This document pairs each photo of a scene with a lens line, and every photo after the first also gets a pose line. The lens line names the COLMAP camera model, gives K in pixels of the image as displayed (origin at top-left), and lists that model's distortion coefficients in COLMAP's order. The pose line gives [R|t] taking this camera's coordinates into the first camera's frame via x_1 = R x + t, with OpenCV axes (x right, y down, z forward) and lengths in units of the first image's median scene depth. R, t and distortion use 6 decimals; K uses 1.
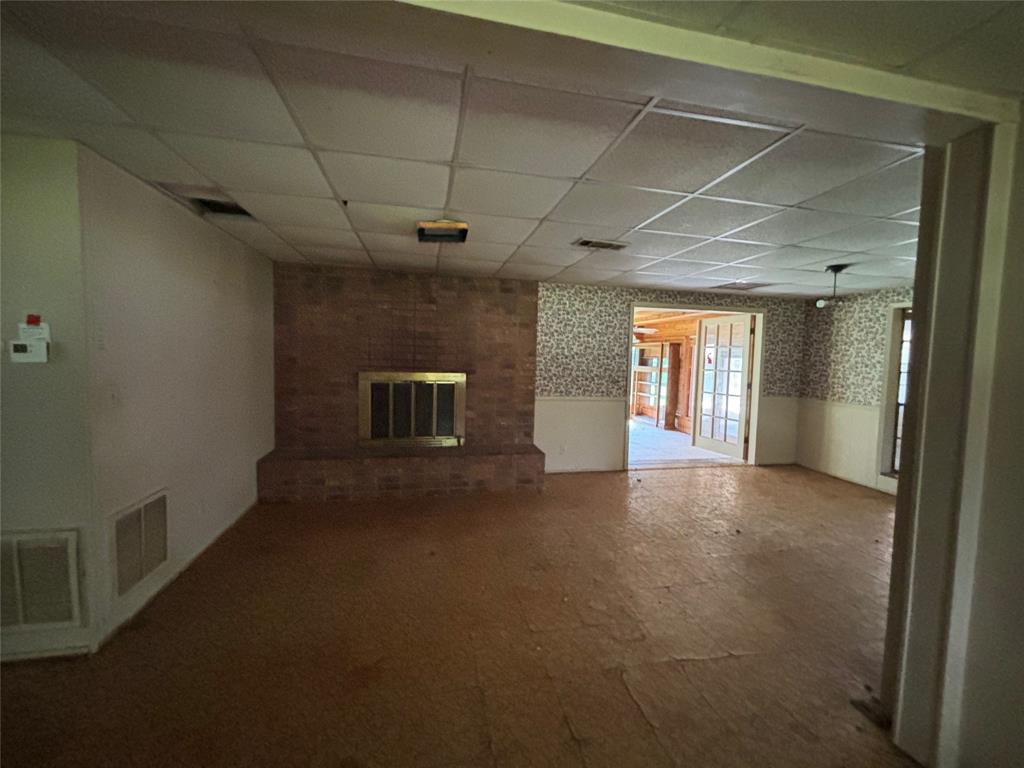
lens RADIAL K [[419.1, 0, 503.2], [0, 419.1, 382.9], [0, 0, 1]] dist [0.000501, 0.003083]
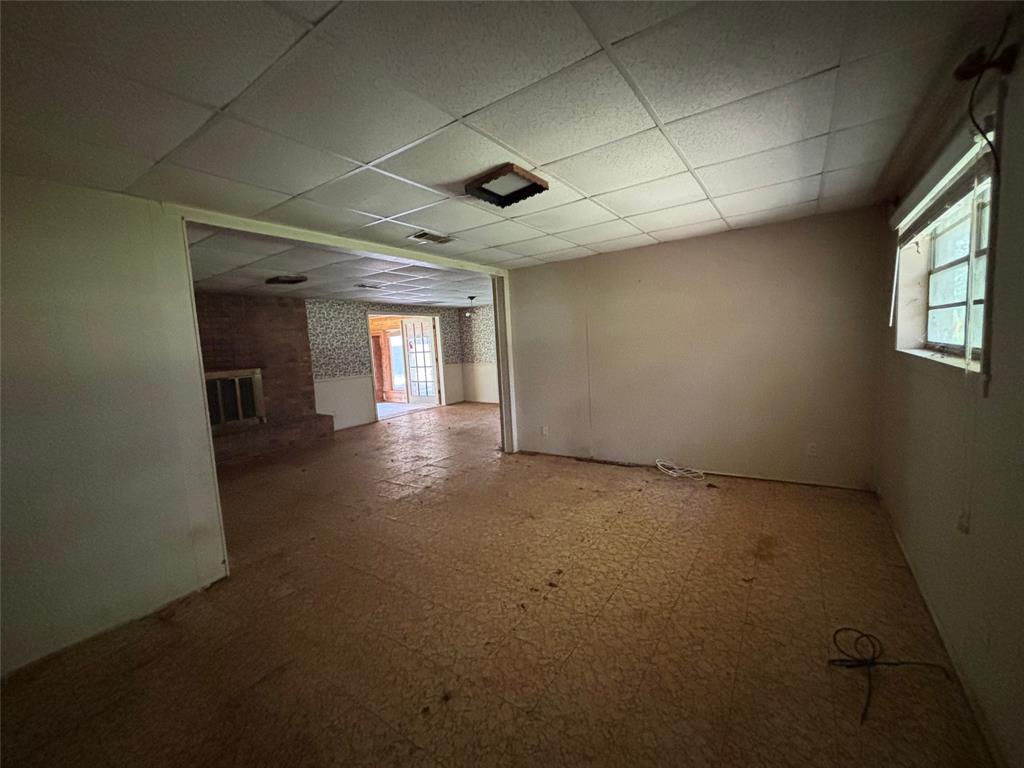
lens RADIAL K [[419.1, 0, 506.4], [0, 419.1, 381.9], [0, 0, 1]] dist [0.000501, 0.003083]
pose [[0.726664, -0.127685, 0.675023, -0.395526], [0.115968, 0.991274, 0.062666, 0.025858], [-0.677134, 0.032744, 0.735131, -0.466734]]
